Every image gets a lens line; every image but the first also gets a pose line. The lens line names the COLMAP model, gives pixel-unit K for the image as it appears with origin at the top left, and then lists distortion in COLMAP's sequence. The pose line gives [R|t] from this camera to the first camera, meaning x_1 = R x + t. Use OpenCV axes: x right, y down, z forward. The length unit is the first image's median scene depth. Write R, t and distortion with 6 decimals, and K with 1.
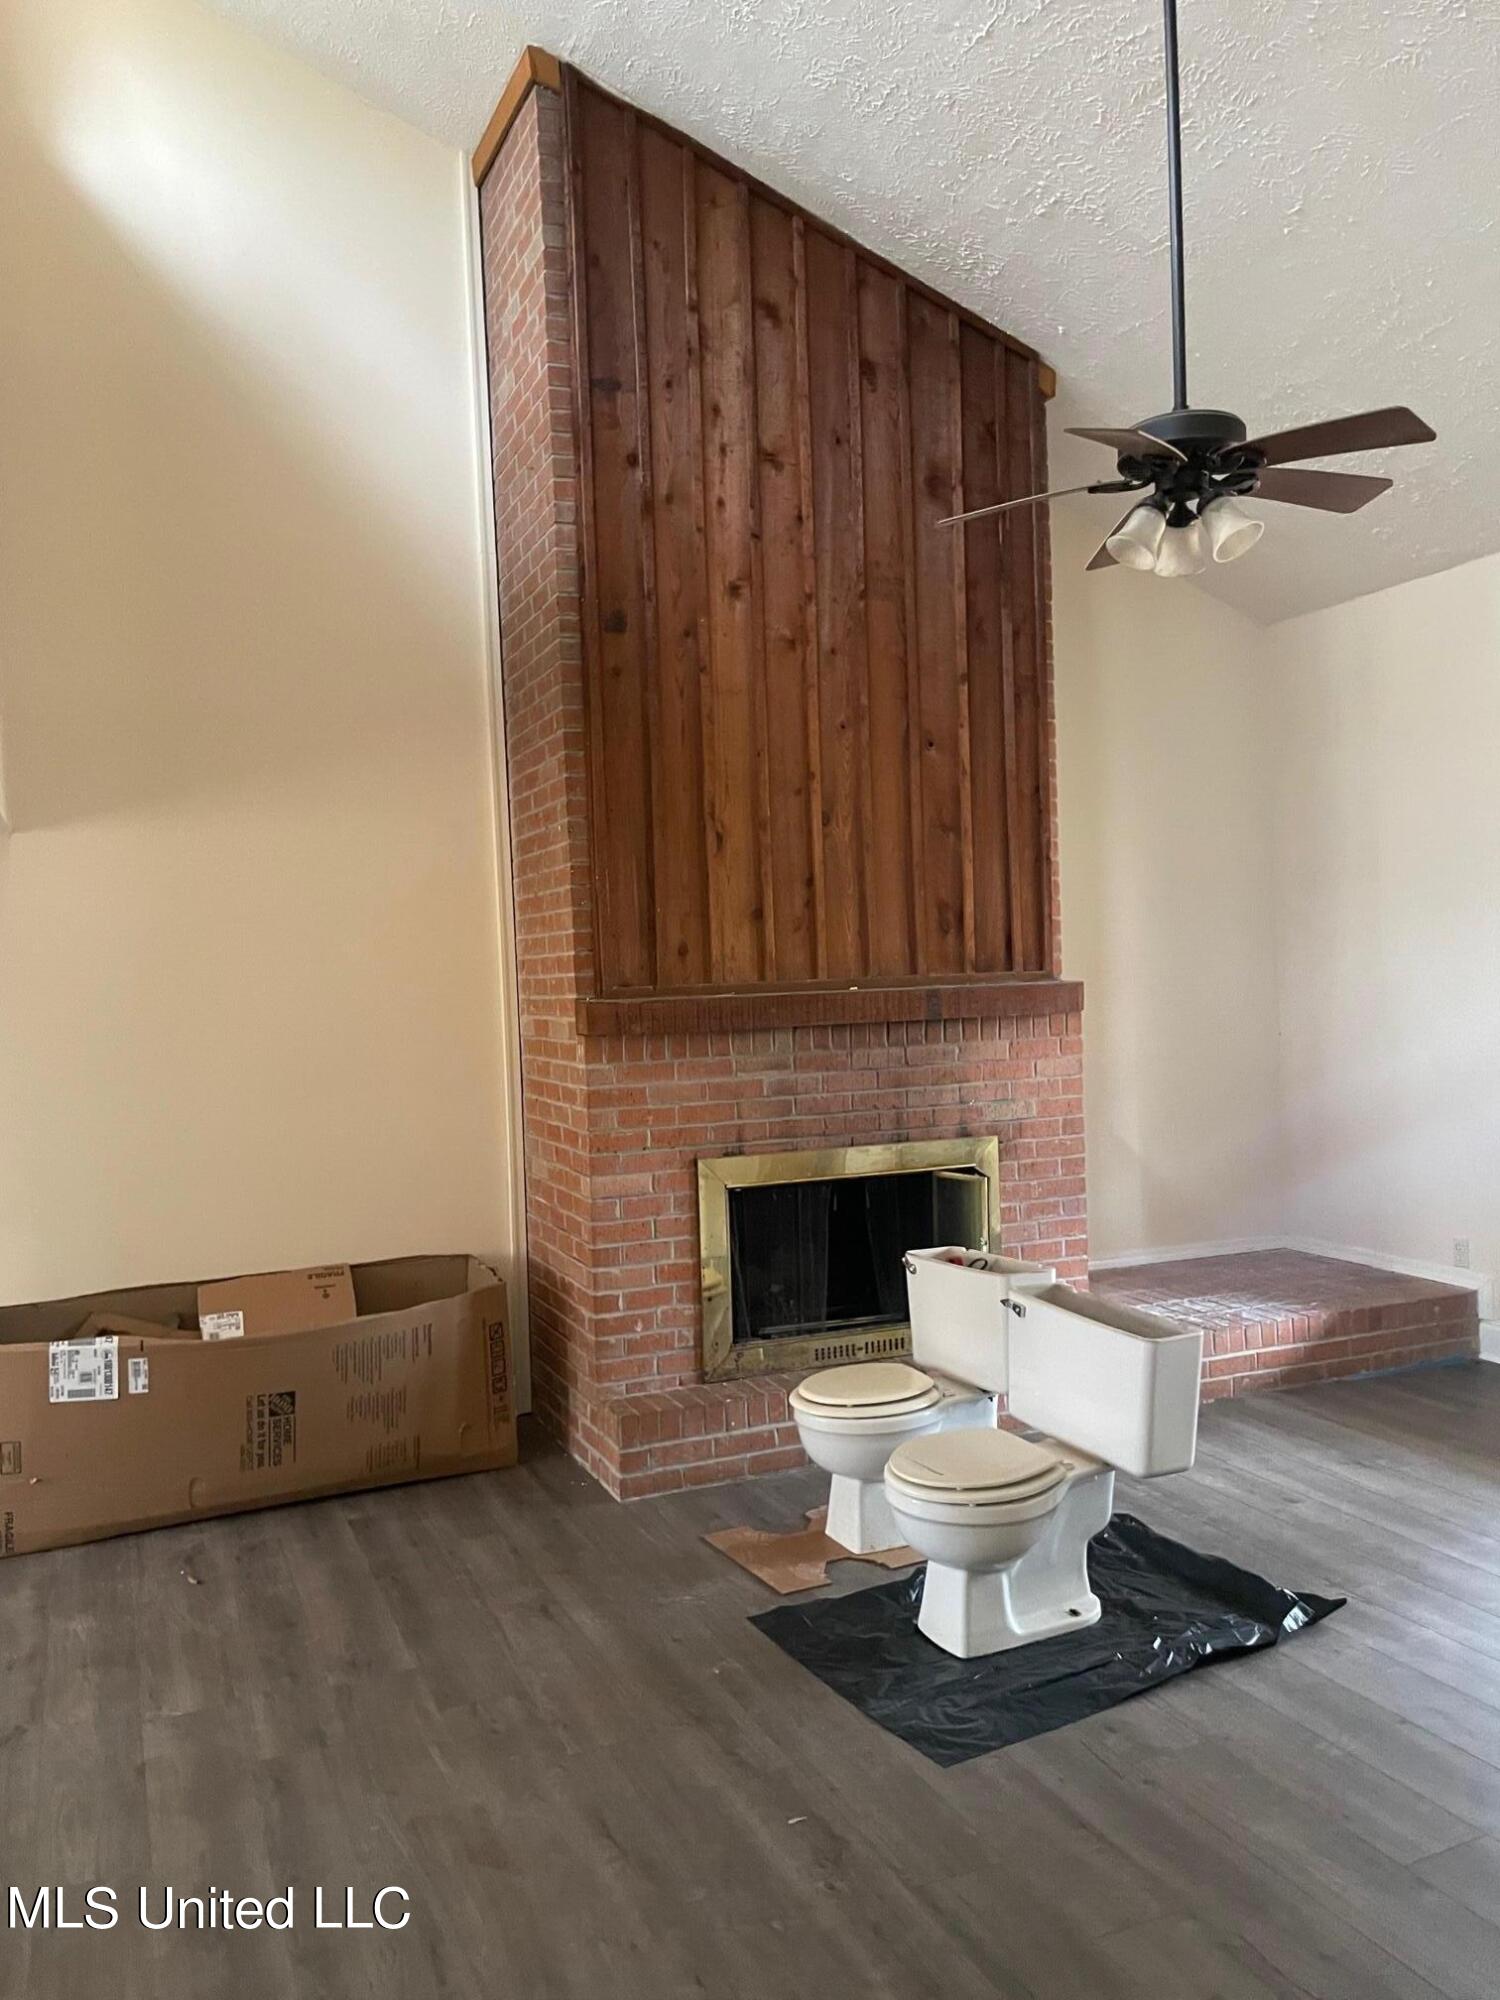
lens RADIAL K [[1535.6, 0, 763.3], [0, 1535.6, 1004.2], [0, 0, 1]] dist [0.091738, -0.189968]
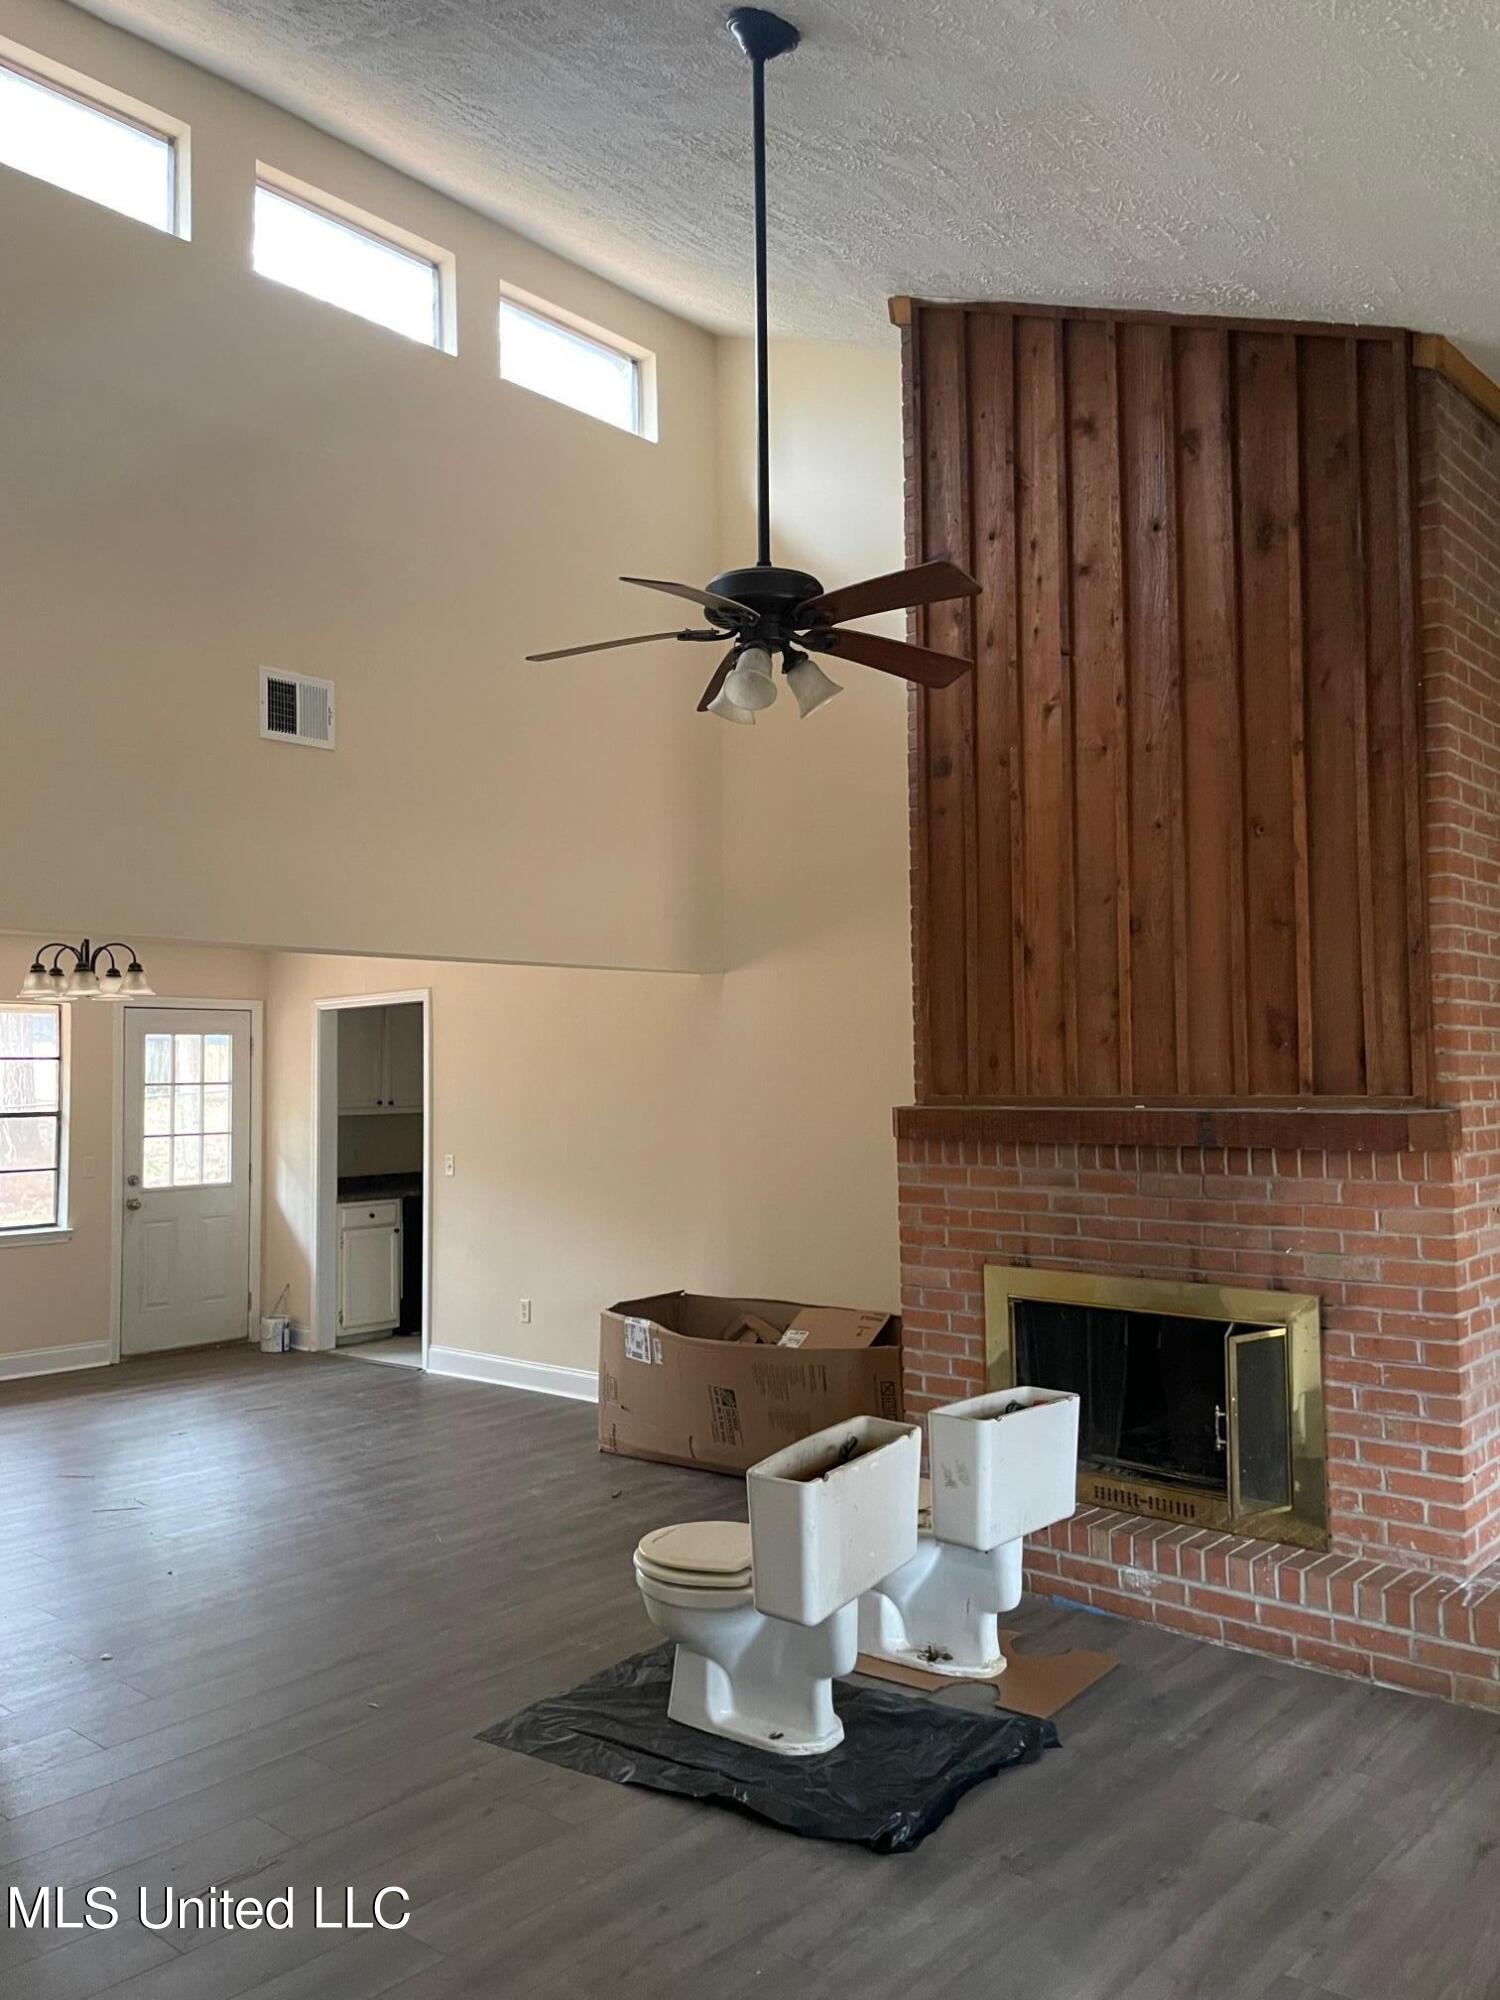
lens RADIAL K [[1535.6, 0, 763.3], [0, 1535.6, 1004.2], [0, 0, 1]] dist [0.091738, -0.189968]
pose [[0.424453, -0.015763, -0.905313, 0.824049], [-0.029371, 0.999083, -0.031166, -0.037062], [0.904973, 0.039818, 0.423601, 0.403882]]
